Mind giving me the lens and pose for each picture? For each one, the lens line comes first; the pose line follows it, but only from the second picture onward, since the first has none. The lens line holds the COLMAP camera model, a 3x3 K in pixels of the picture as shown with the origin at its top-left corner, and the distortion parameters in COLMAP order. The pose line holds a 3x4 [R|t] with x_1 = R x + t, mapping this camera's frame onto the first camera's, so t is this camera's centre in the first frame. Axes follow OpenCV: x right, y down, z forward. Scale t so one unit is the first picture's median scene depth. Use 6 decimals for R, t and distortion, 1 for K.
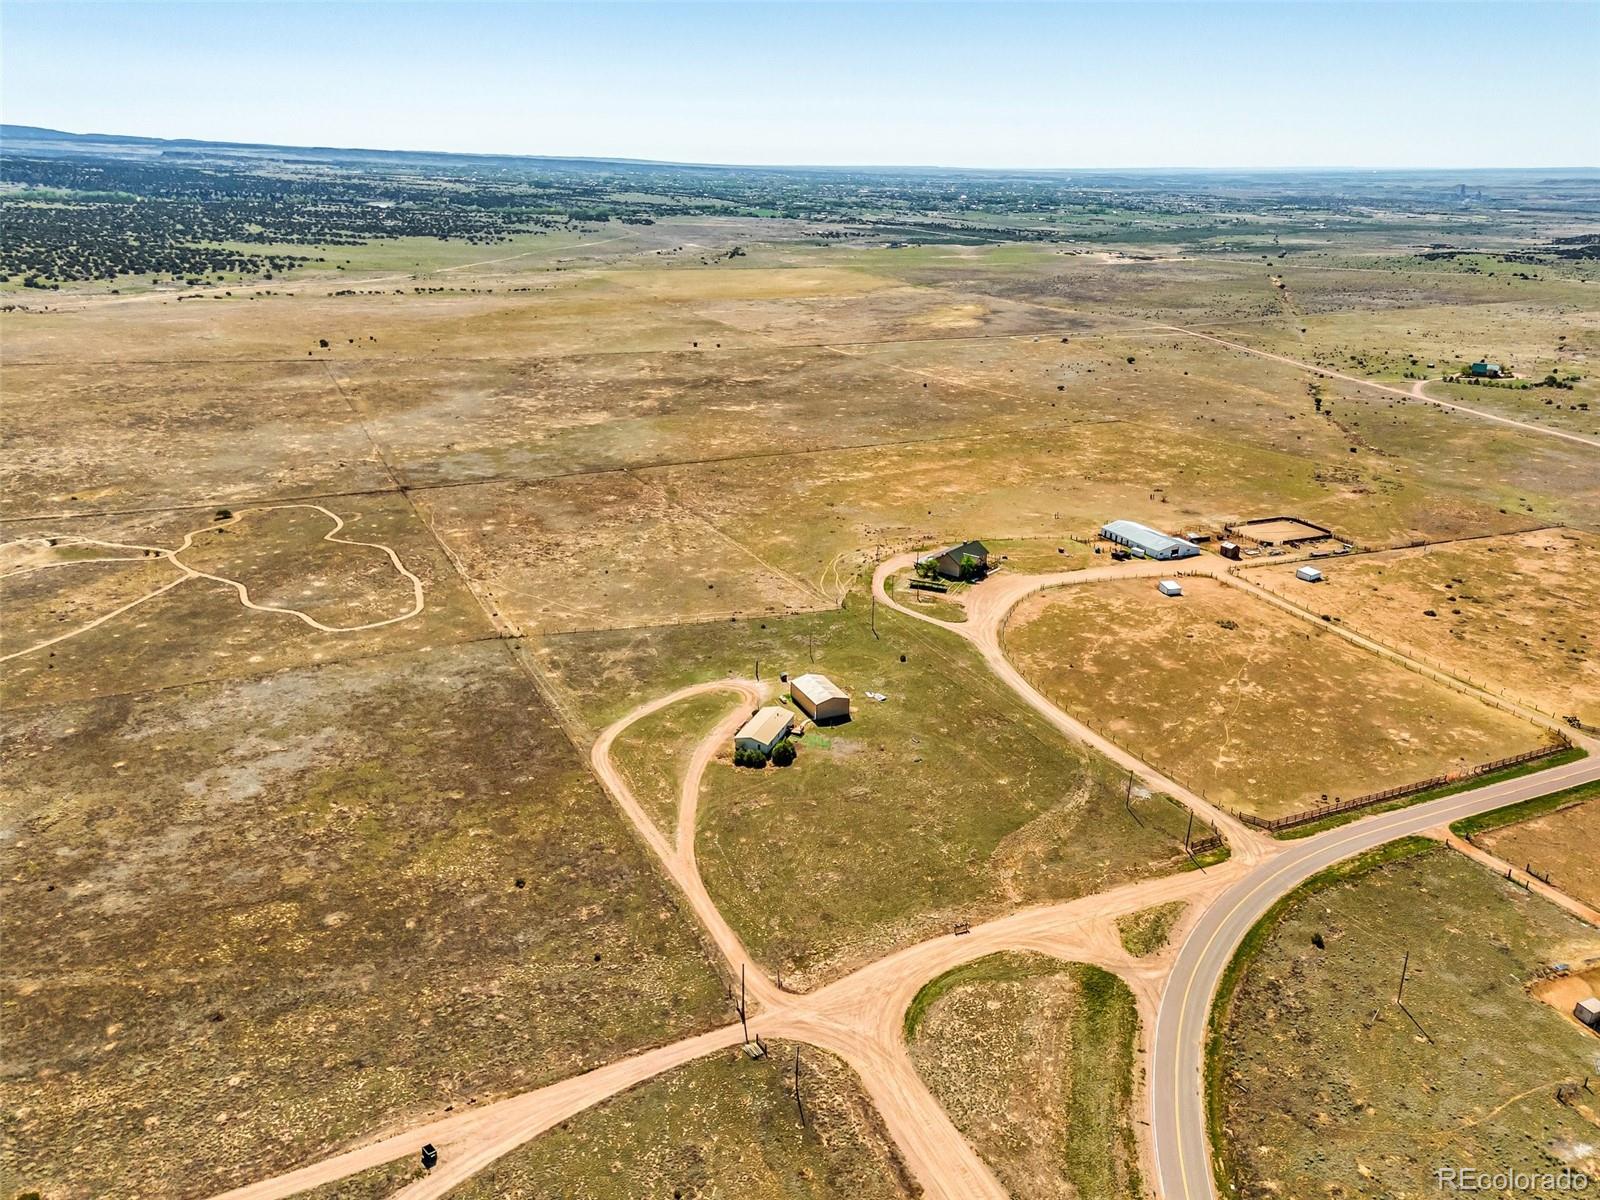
lens RADIAL K [[1170.7, 0, 804.2], [0, 1170.7, 603.0], [0, 0, 1]] dist [0.068577, -0.057383]
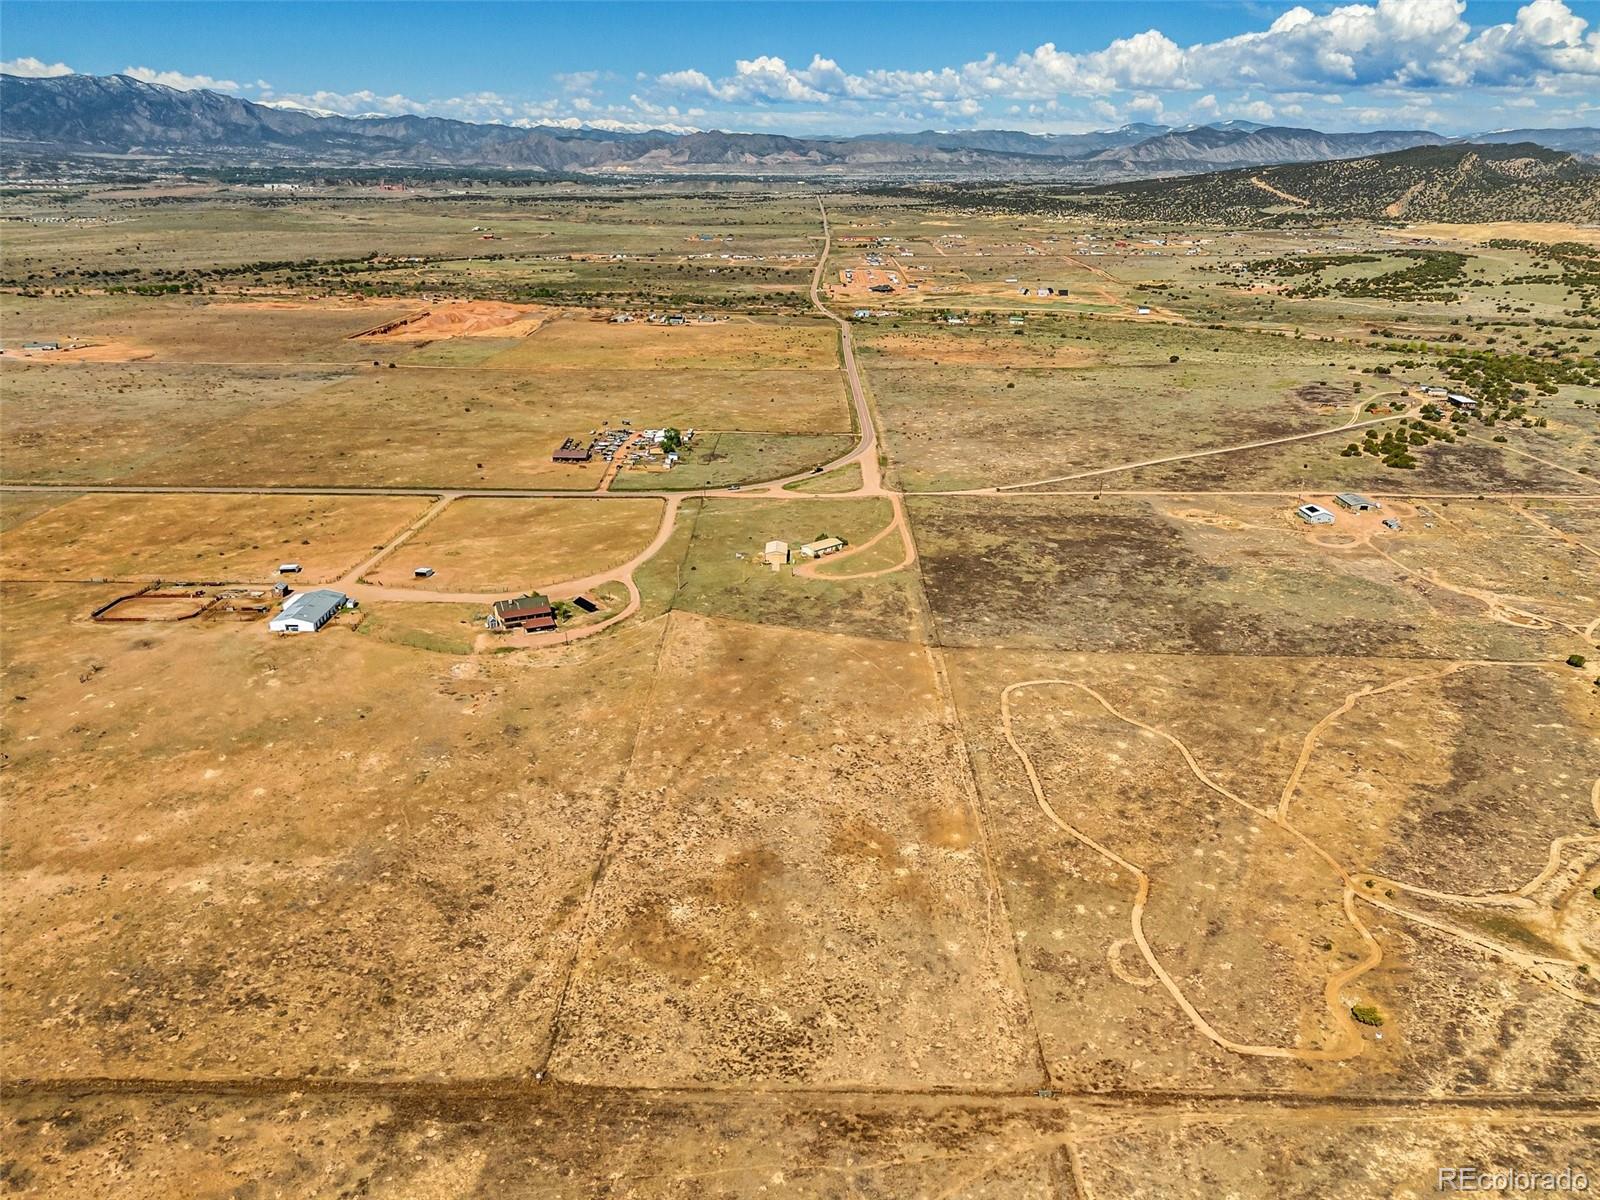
lens RADIAL K [[1170.7, 0, 802.0], [0, 1170.7, 603.3], [0, 0, 1]] dist [0.068577, -0.057383]
pose [[-0.900483, -0.182855, 0.394581, -0.690843], [0.127165, 0.756944, 0.640987, -0.930492], [-0.415884, 0.627375, -0.658363, 2.110983]]
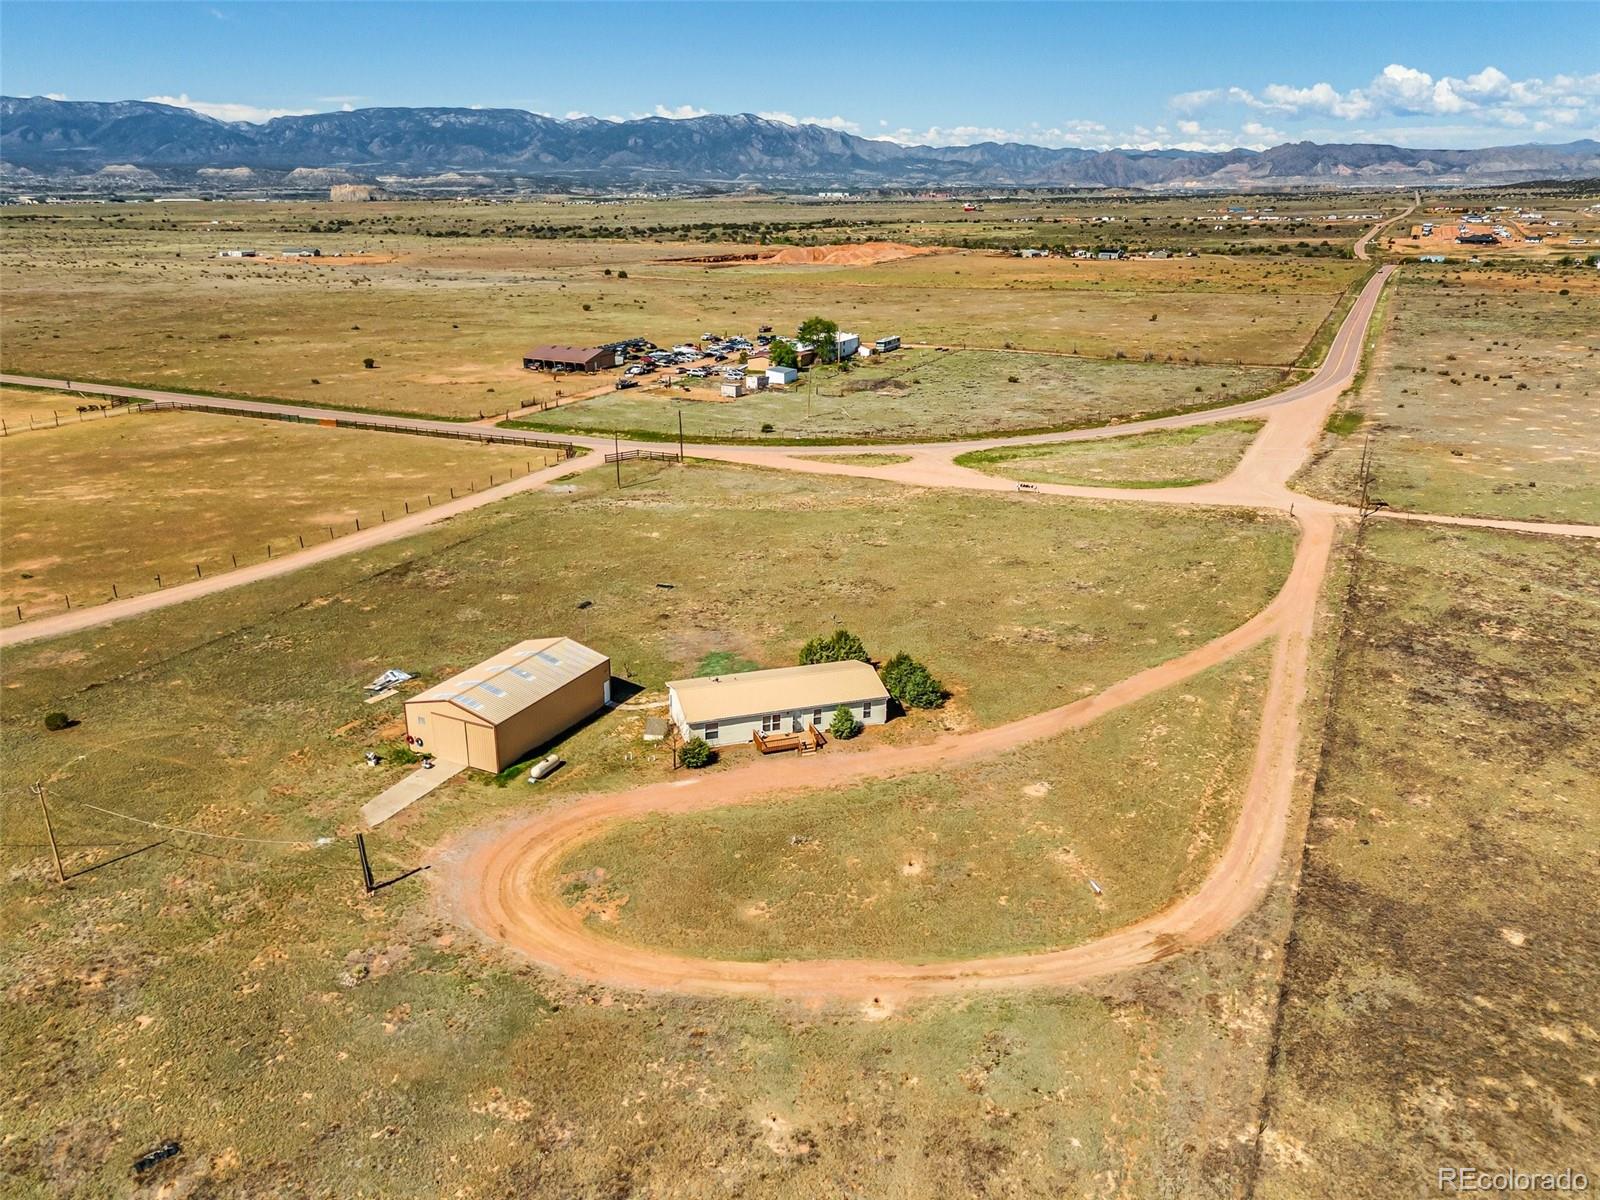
lens RADIAL K [[1170.7, 0, 805.1], [0, 1170.7, 598.3], [0, 0, 1]] dist [0.068577, -0.057383]
pose [[-0.623408, -0.280273, 0.729938, -0.269654], [0.266935, 0.801172, 0.535602, -0.098088], [-0.734921, 0.528745, -0.424642, 1.046222]]
